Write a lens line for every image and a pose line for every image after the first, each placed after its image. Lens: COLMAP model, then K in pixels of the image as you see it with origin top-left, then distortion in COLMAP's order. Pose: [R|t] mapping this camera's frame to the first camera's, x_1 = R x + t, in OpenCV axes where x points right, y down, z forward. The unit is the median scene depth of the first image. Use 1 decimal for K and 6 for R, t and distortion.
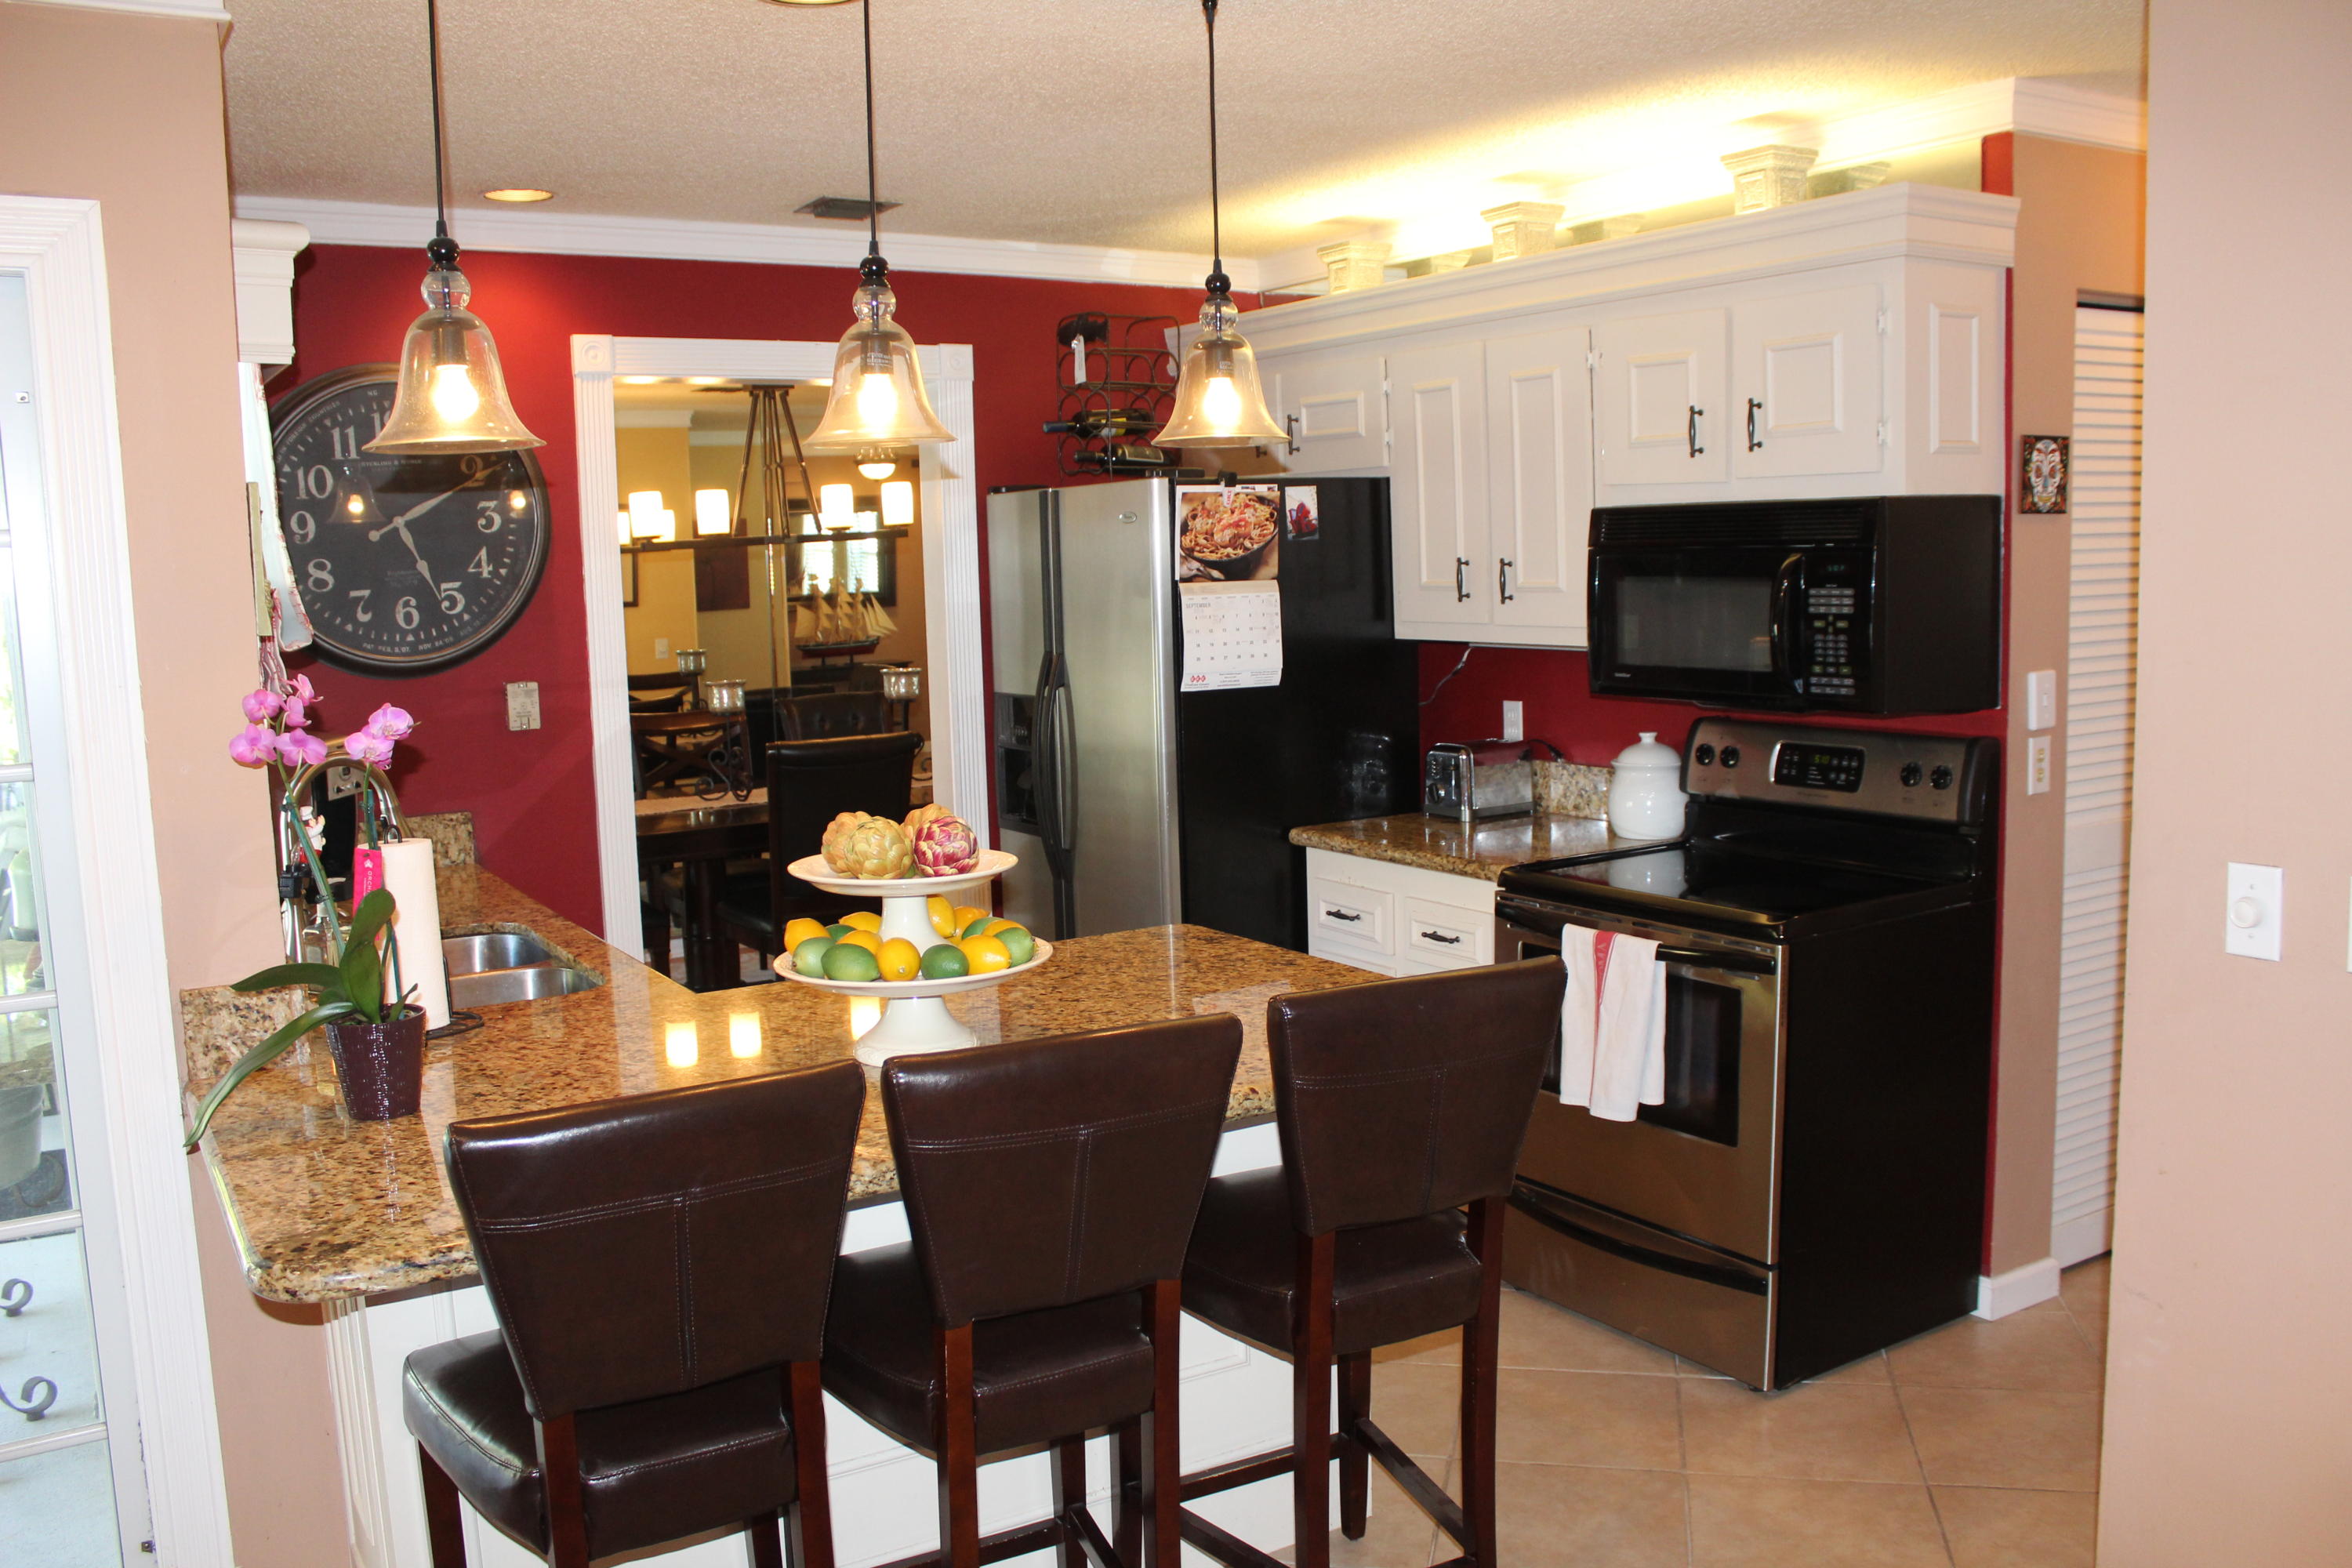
lens RADIAL K [[1964.4, 0, 1176.0], [0, 1964.4, 784.0], [0, 0, 1]] dist [-0.170992, 0.175585]
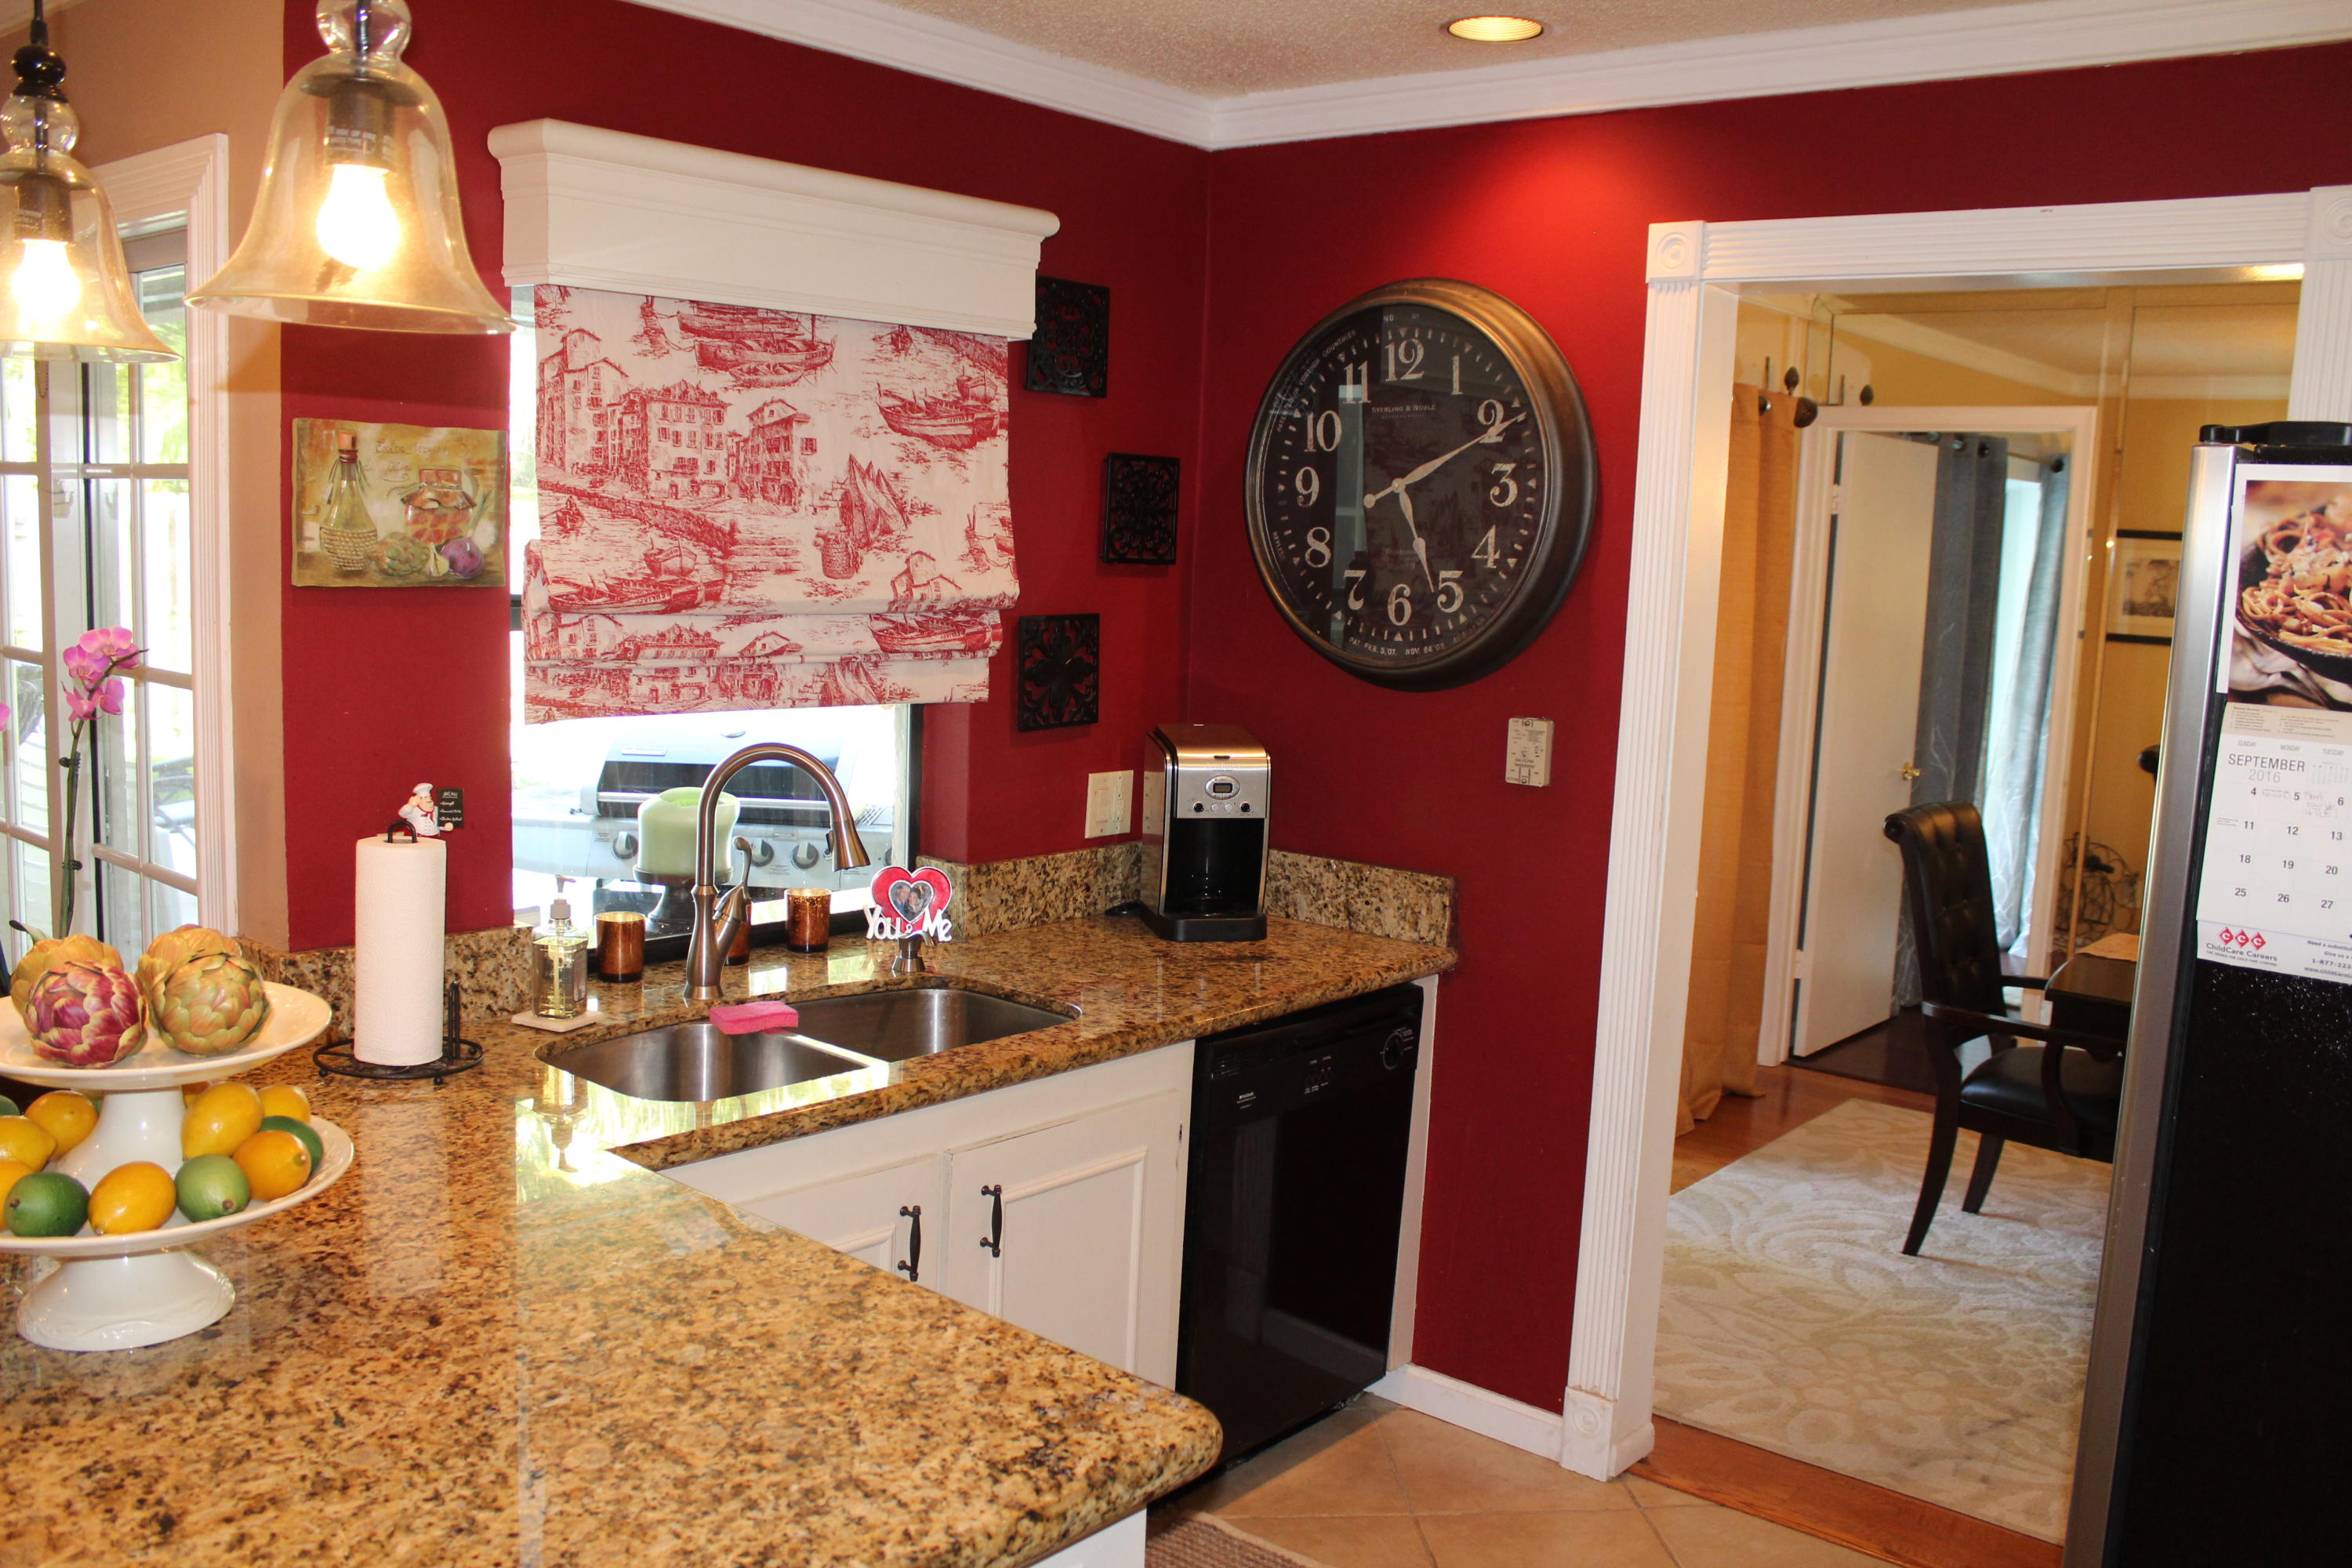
lens RADIAL K [[1964.4, 0, 1176.0], [0, 1964.4, 784.0], [0, 0, 1]] dist [-0.170992, 0.175585]
pose [[0.303780, 0.165375, -0.938280, 0.351803], [-0.160951, 0.979573, 0.120544, -0.110029], [0.939049, 0.114398, 0.324192, 0.746324]]
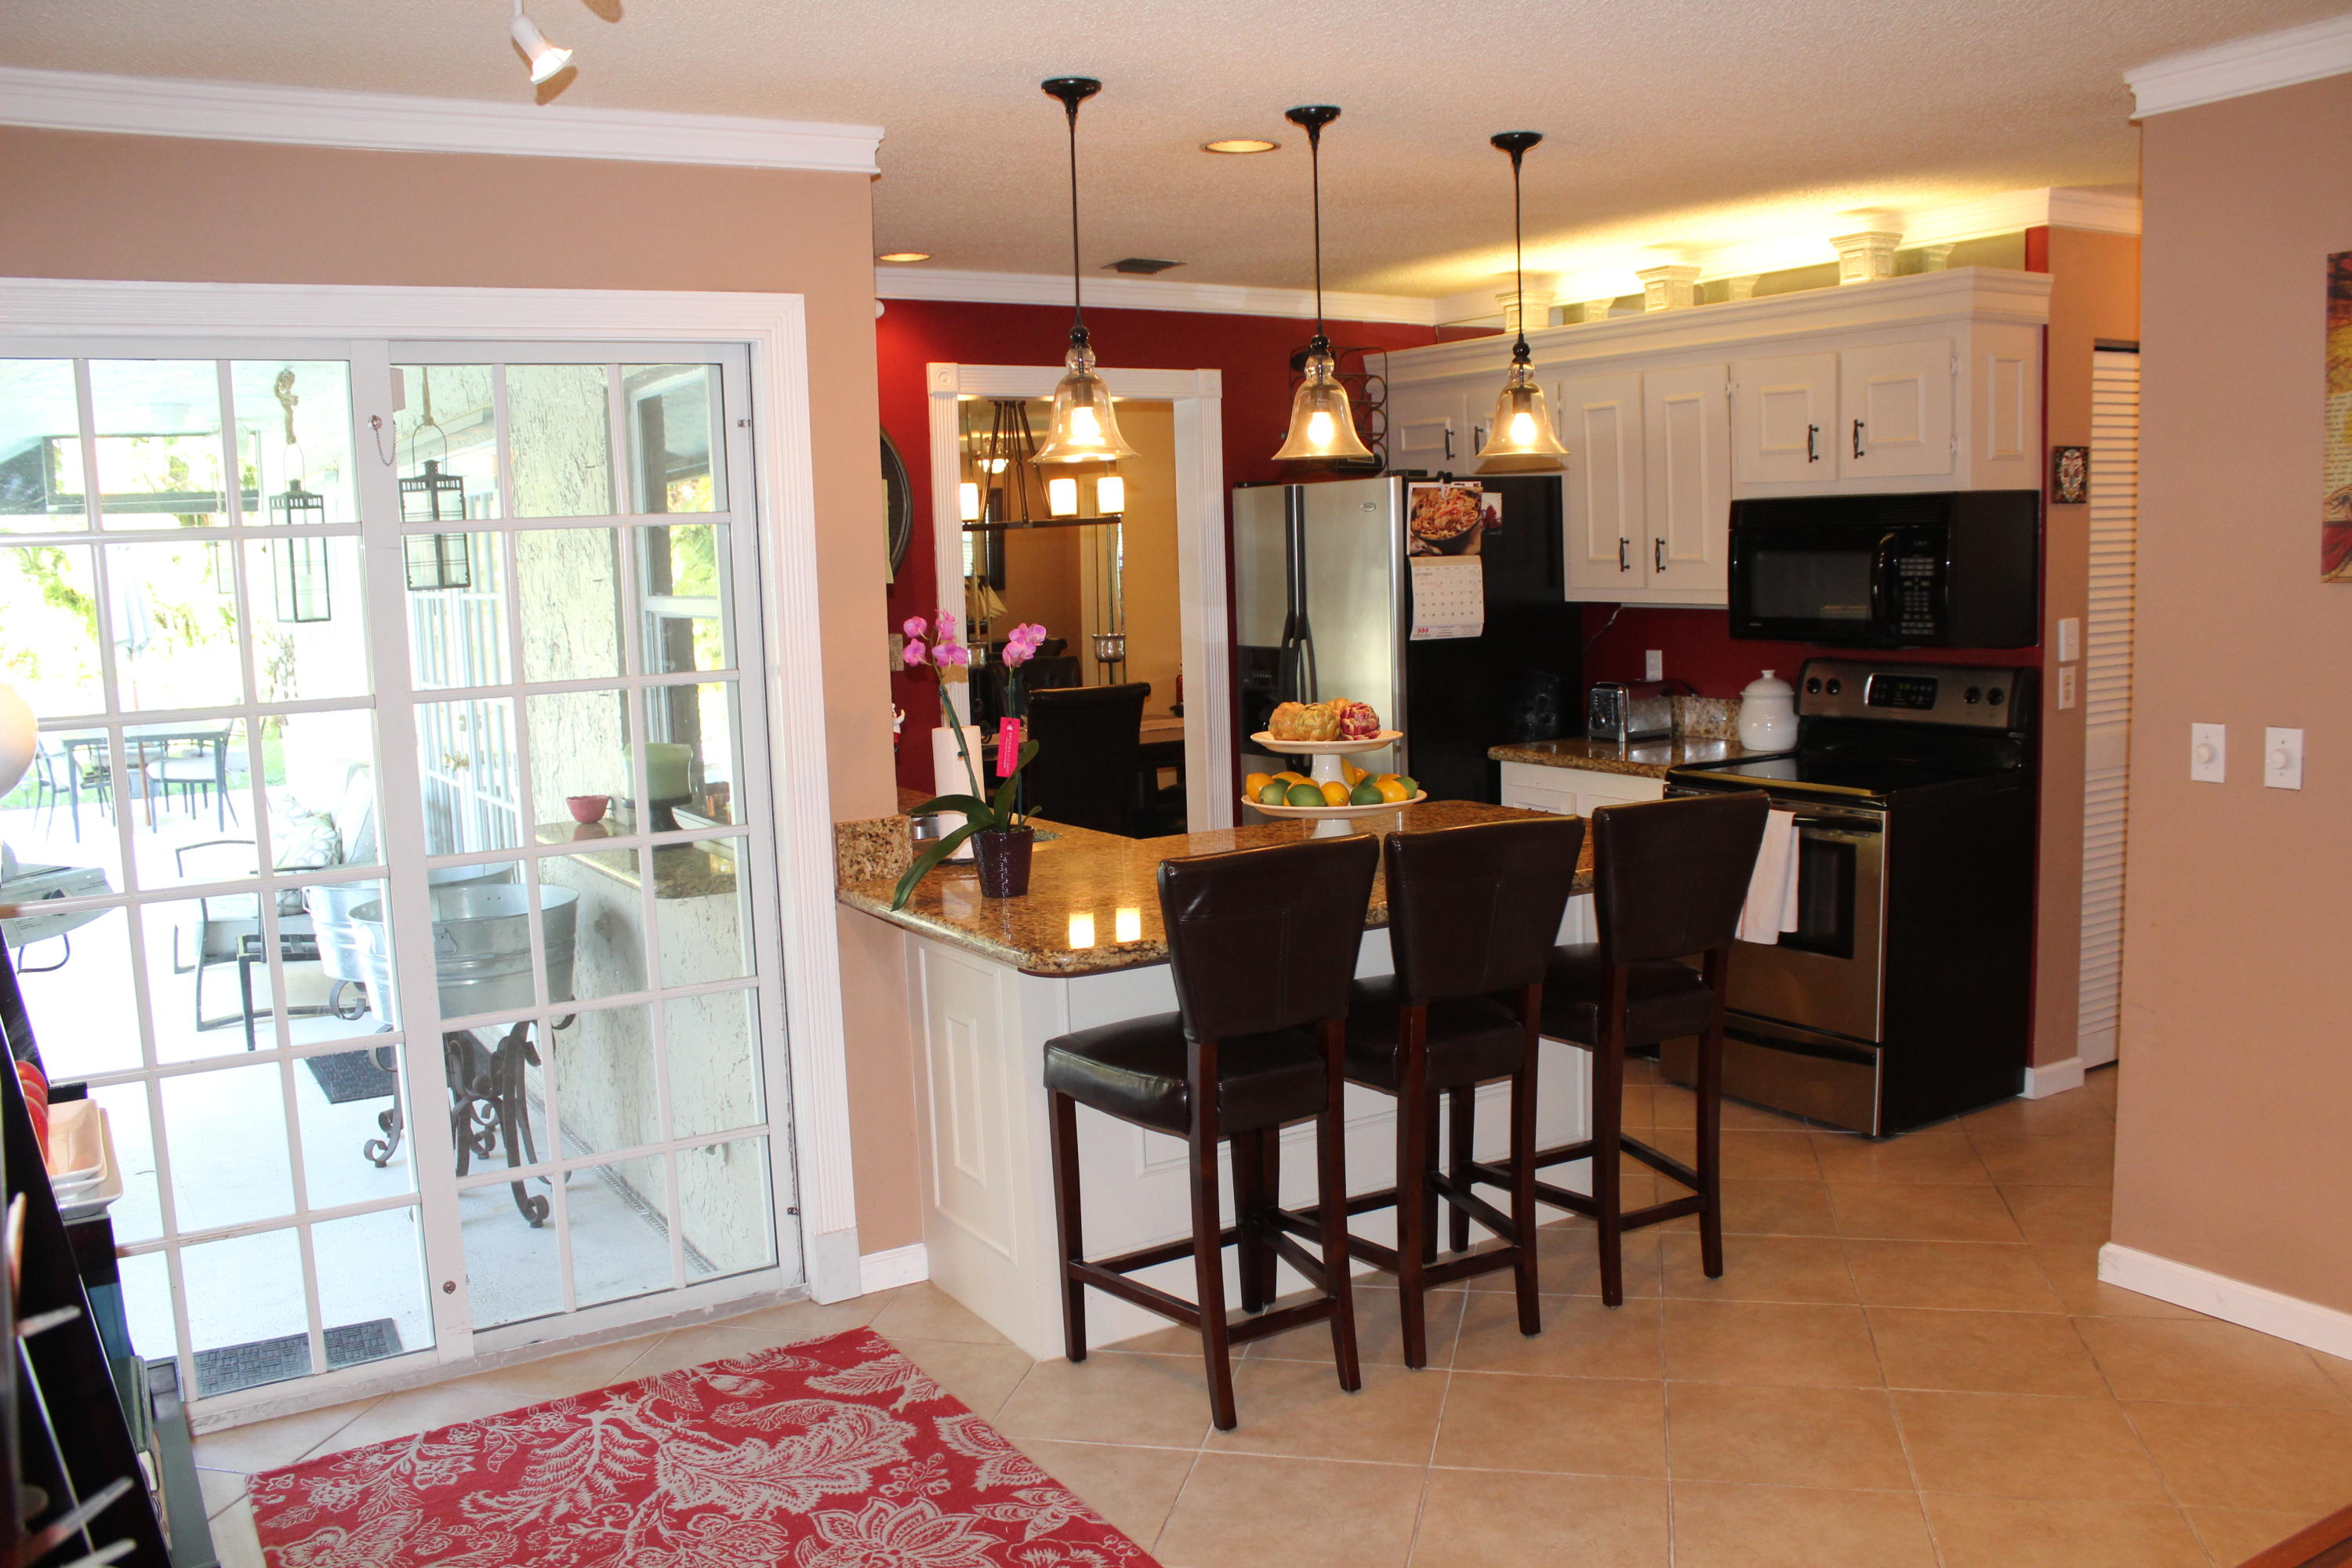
lens RADIAL K [[1964.4, 0, 1176.0], [0, 1964.4, 784.0], [0, 0, 1]] dist [-0.170992, 0.175585]
pose [[0.999978, -0.002794, -0.006012, -0.164757], [0.002823, 0.999985, 0.004696, 0.047275], [0.005999, -0.004713, 0.999971, -0.341616]]
